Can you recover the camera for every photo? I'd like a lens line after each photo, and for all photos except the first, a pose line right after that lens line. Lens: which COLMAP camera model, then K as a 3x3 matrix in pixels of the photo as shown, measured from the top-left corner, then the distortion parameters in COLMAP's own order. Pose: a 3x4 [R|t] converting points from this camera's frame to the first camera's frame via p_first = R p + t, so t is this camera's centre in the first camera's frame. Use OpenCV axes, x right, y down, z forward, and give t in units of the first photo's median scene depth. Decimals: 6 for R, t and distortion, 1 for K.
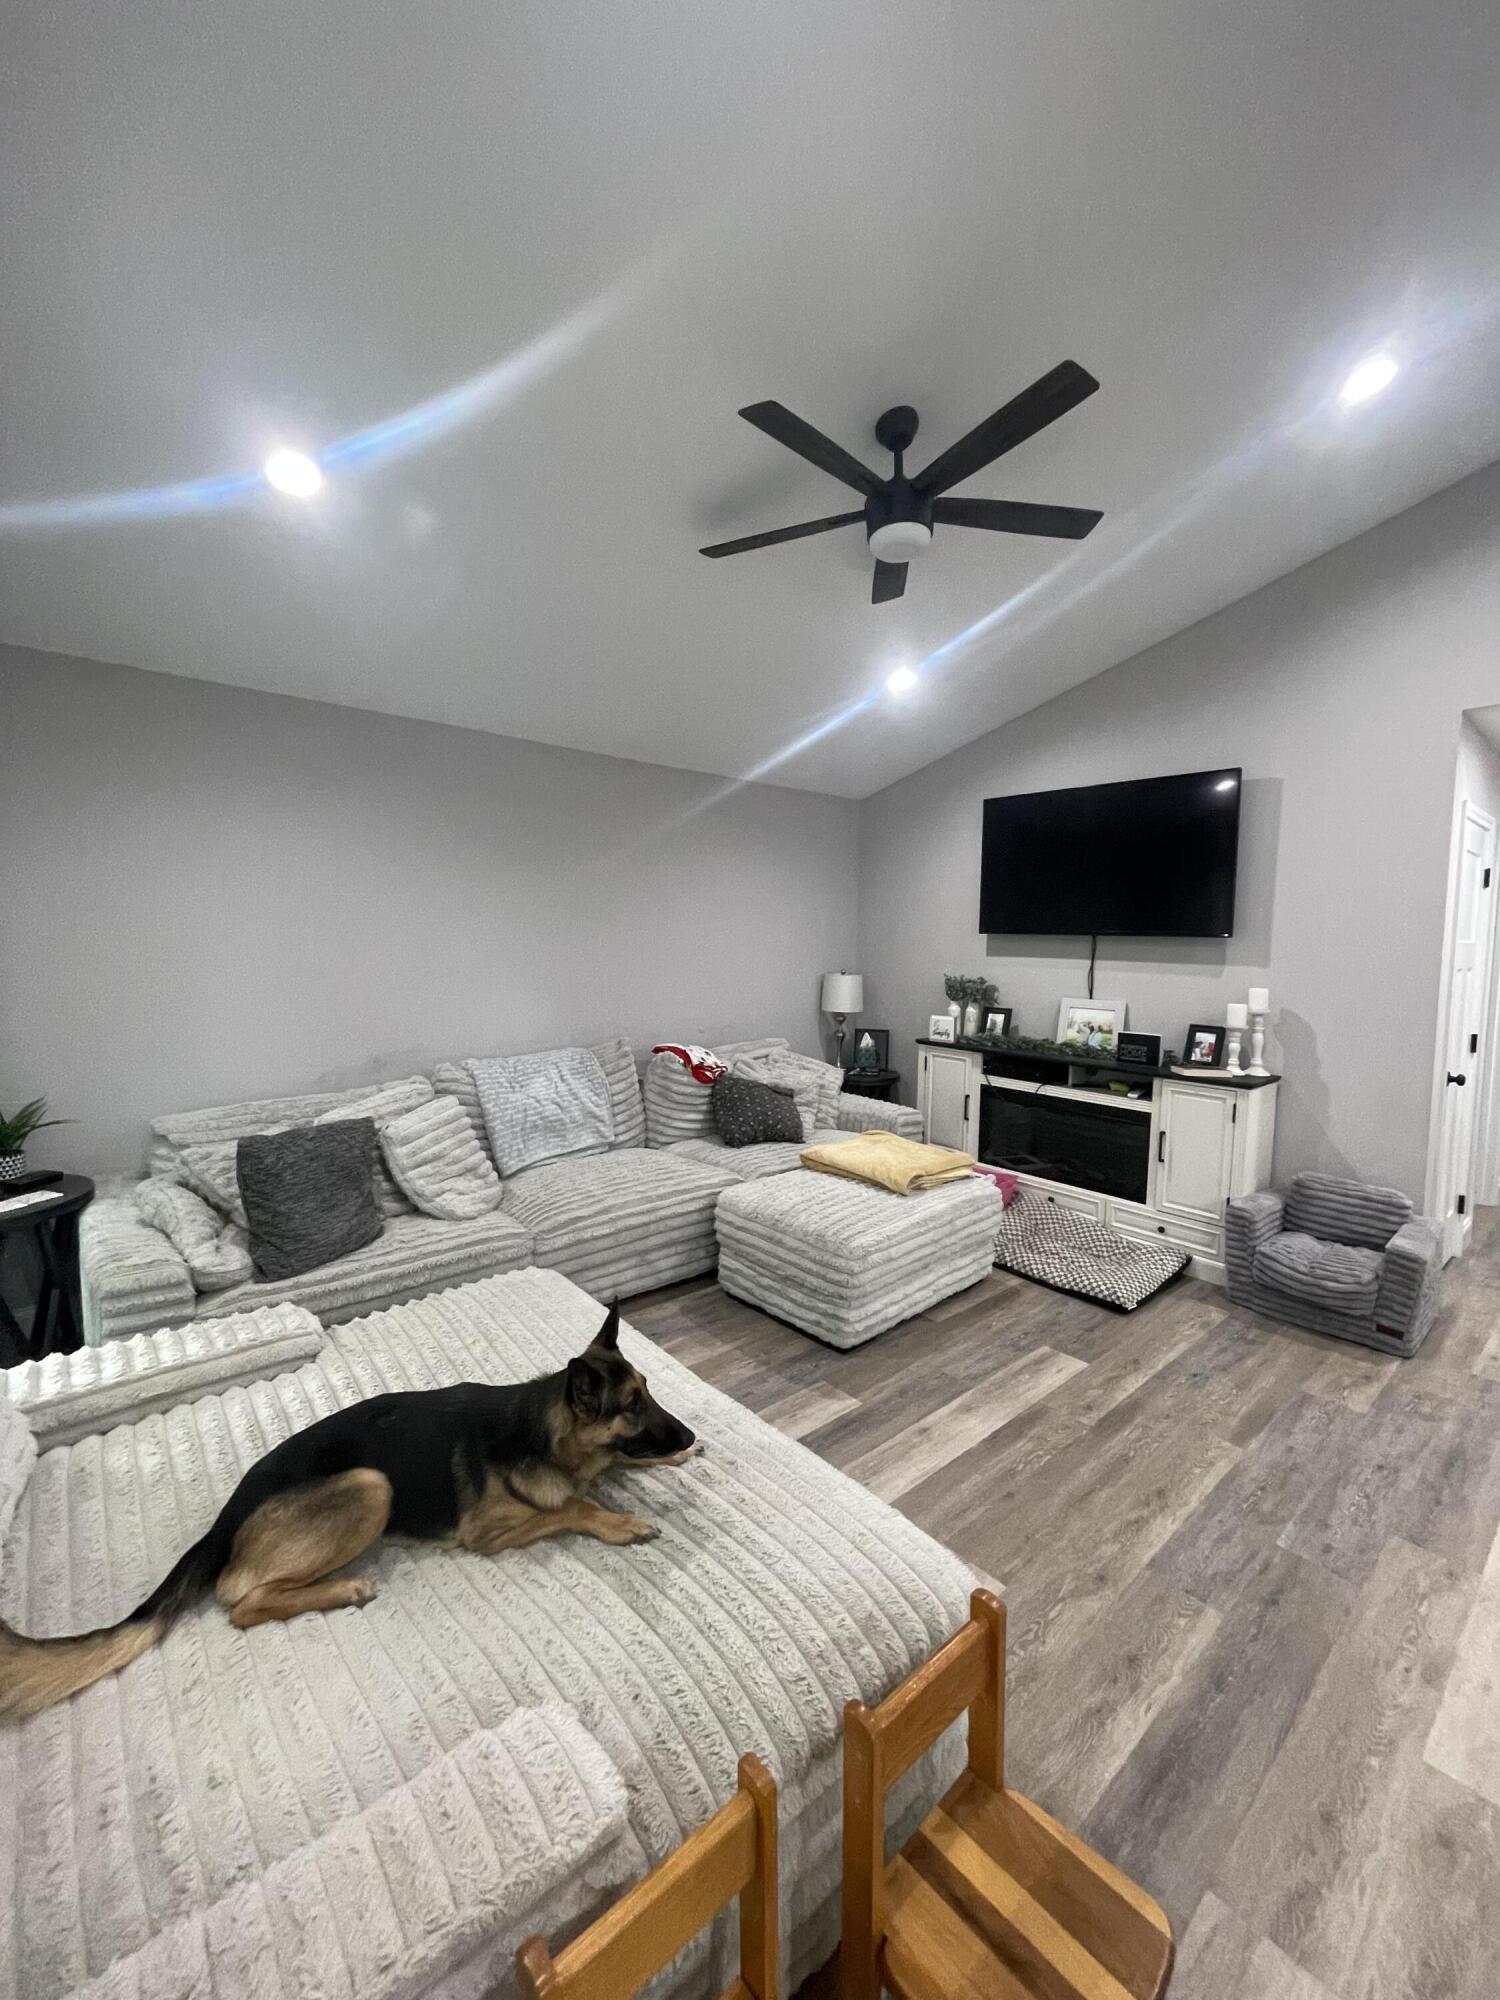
lens RADIAL K [[807.7, 0, 743.8], [0, 807.7, 989.5], [0, 0, 1]] dist [-0.002676, 0.000688]
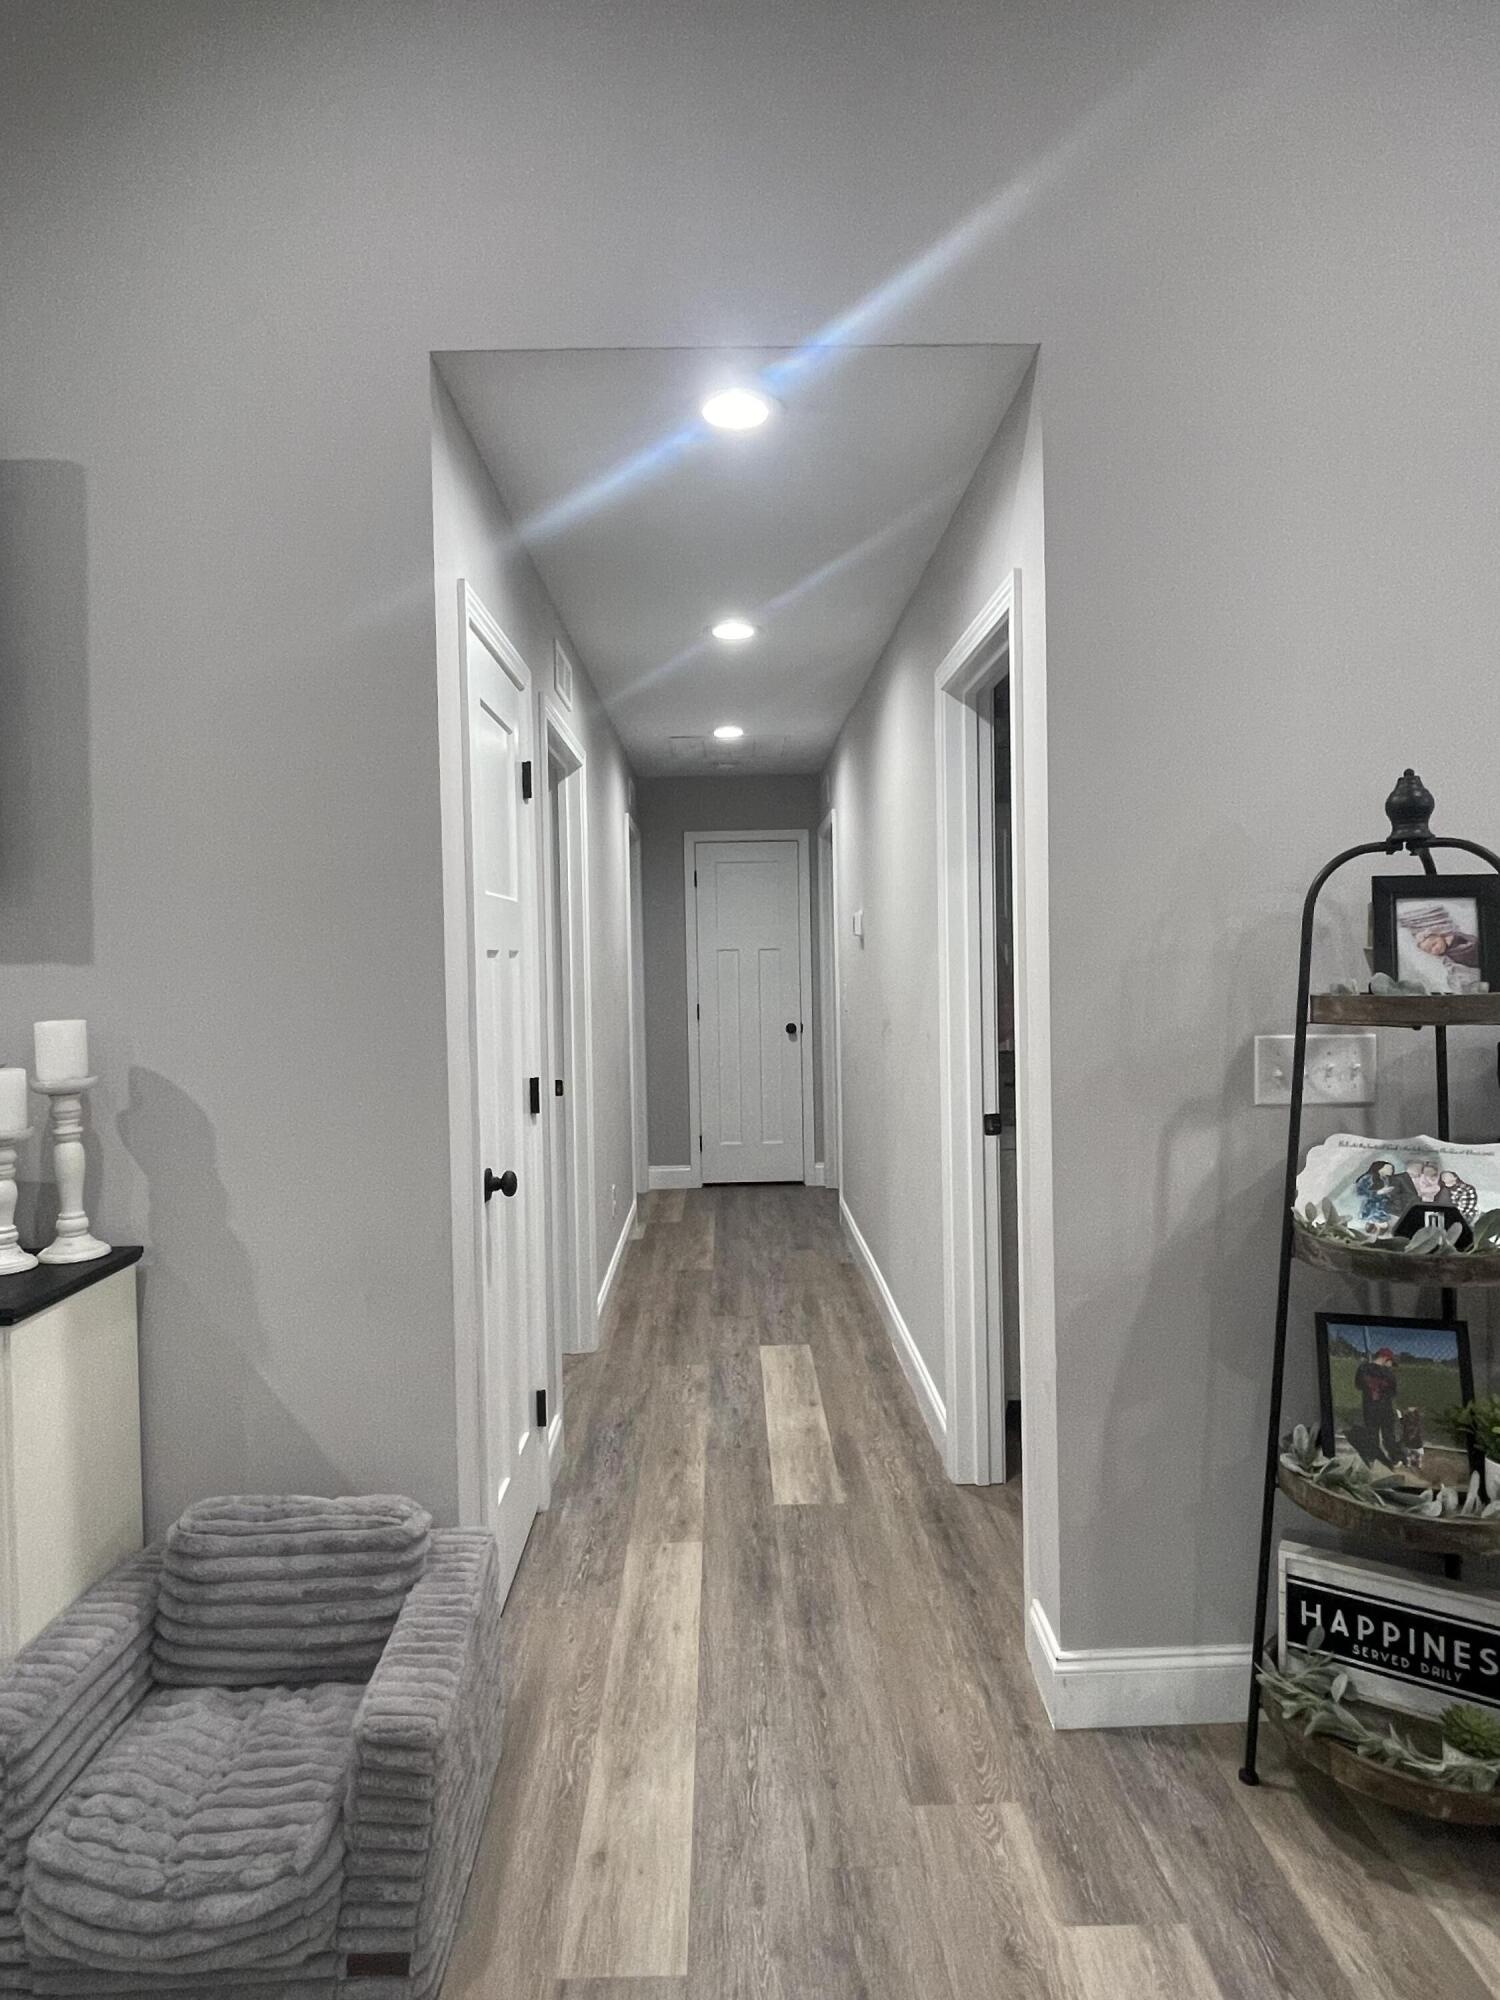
lens RADIAL K [[1194.8, 0, 748.6], [0, 1194.8, 976.7], [0, 0, 1]] dist [-0.003401, -0.002095]
pose [[0.635452, -0.045904, 0.770775, 0.452019], [0.080009, 0.996772, -0.006599, 0.007776], [-0.767984, 0.065863, 0.637073, 0.445994]]
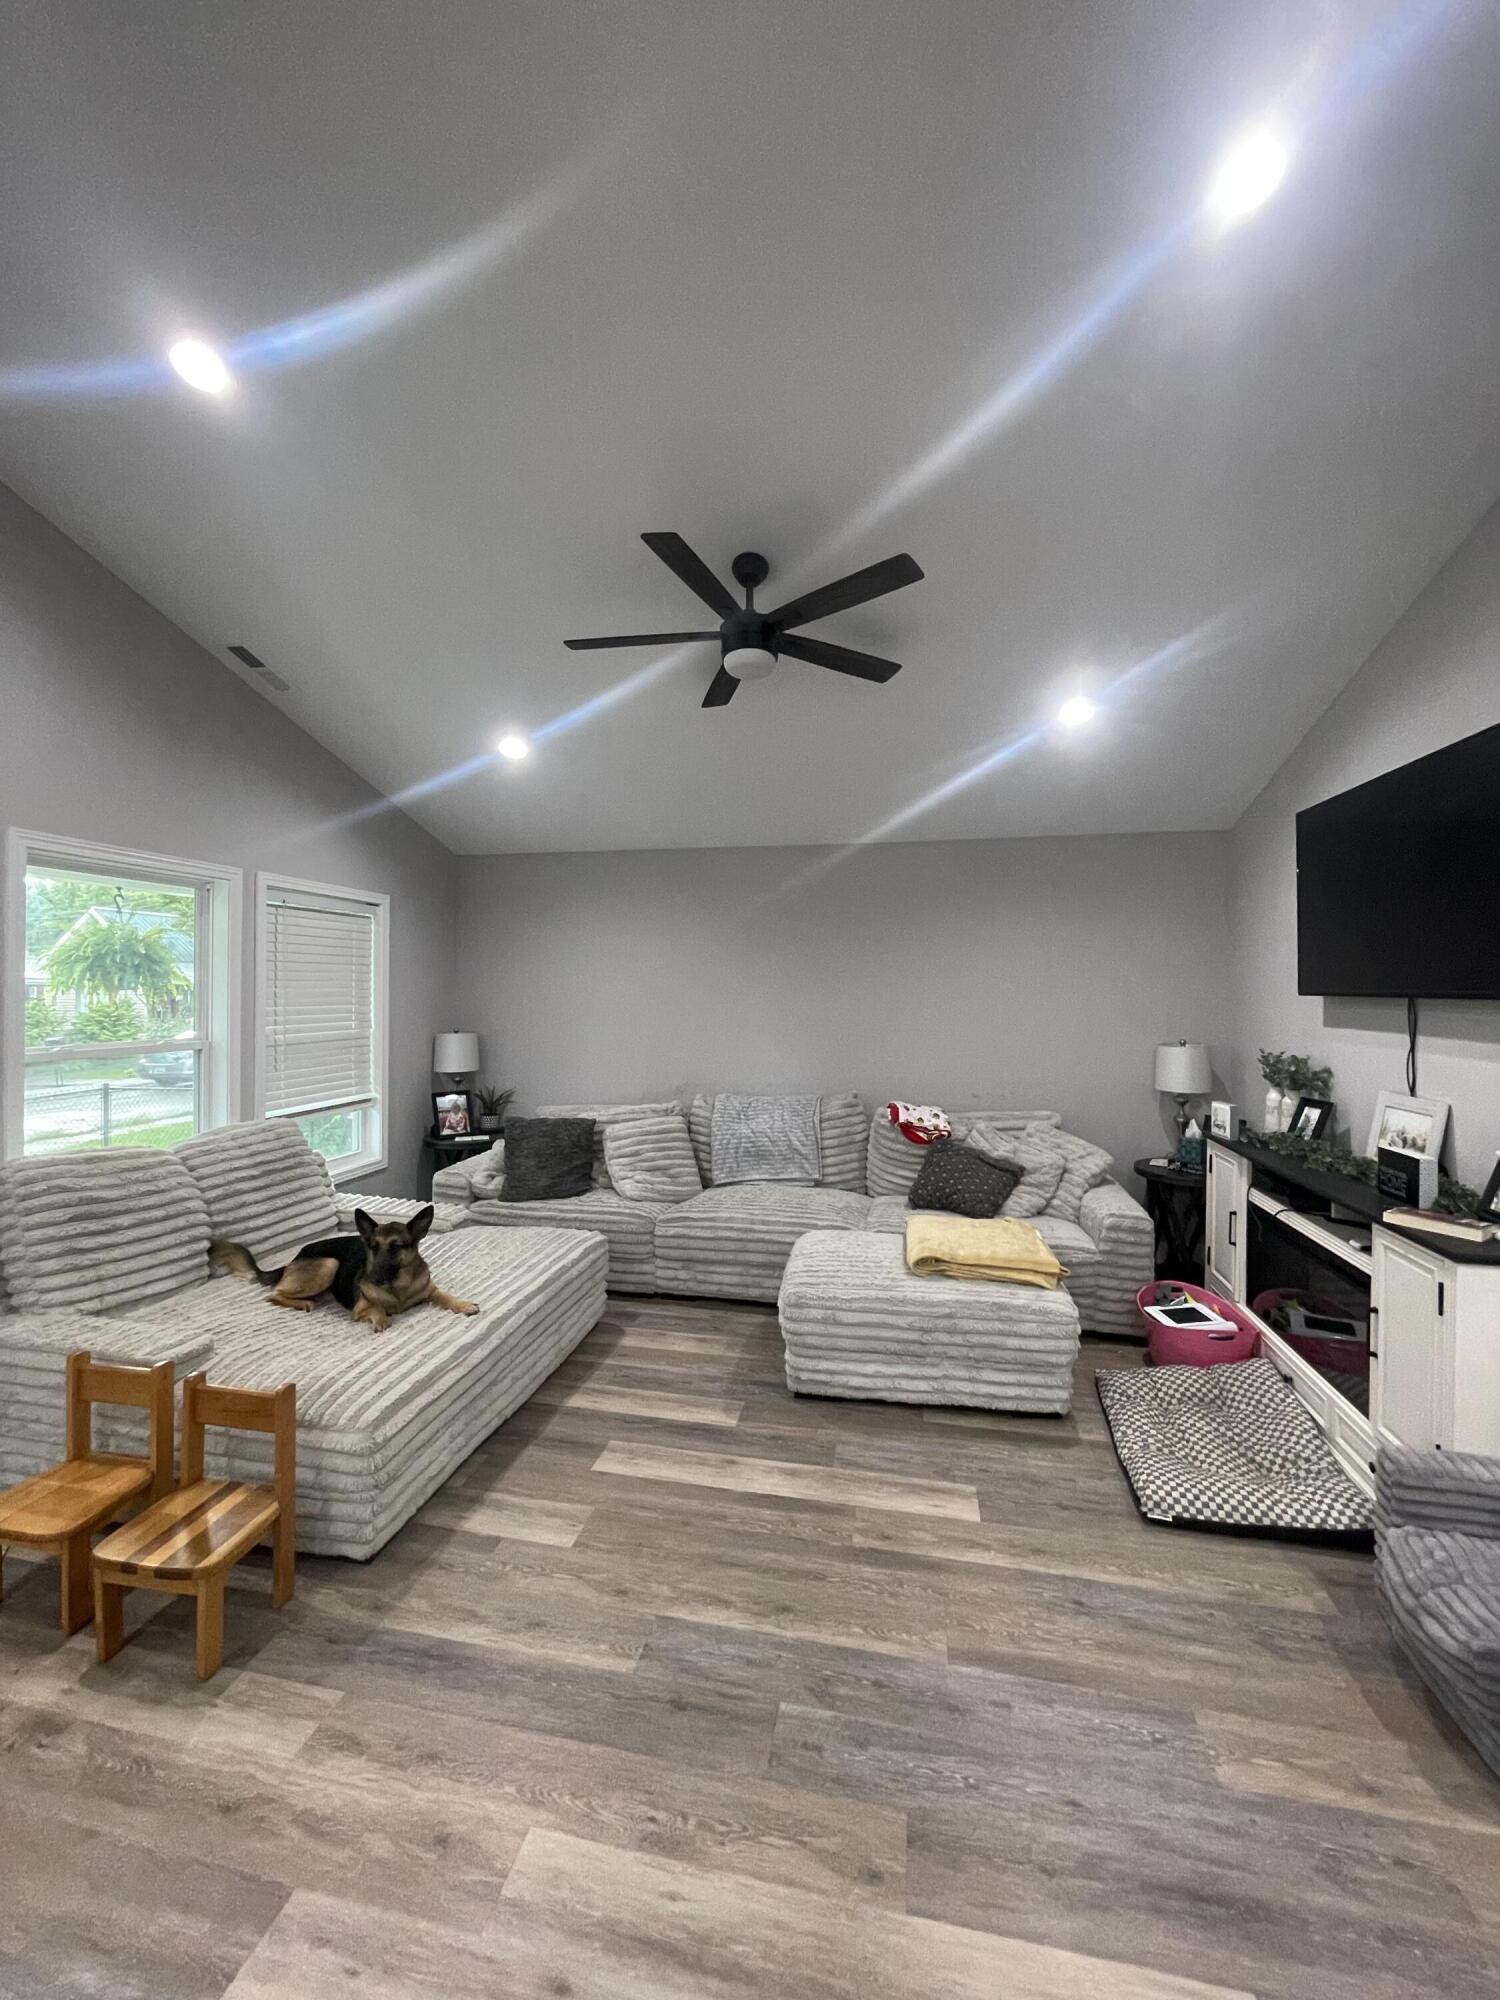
lens RADIAL K [[807.7, 0, 743.8], [0, 807.7, 989.5], [0, 0, 1]] dist [-0.002676, 0.000688]
pose [[0.609578, -0.014138, -0.792600, 0.787696], [-0.048573, 0.997296, -0.055146, -0.014521], [0.791237, 0.072115, 0.607243, 0.230710]]
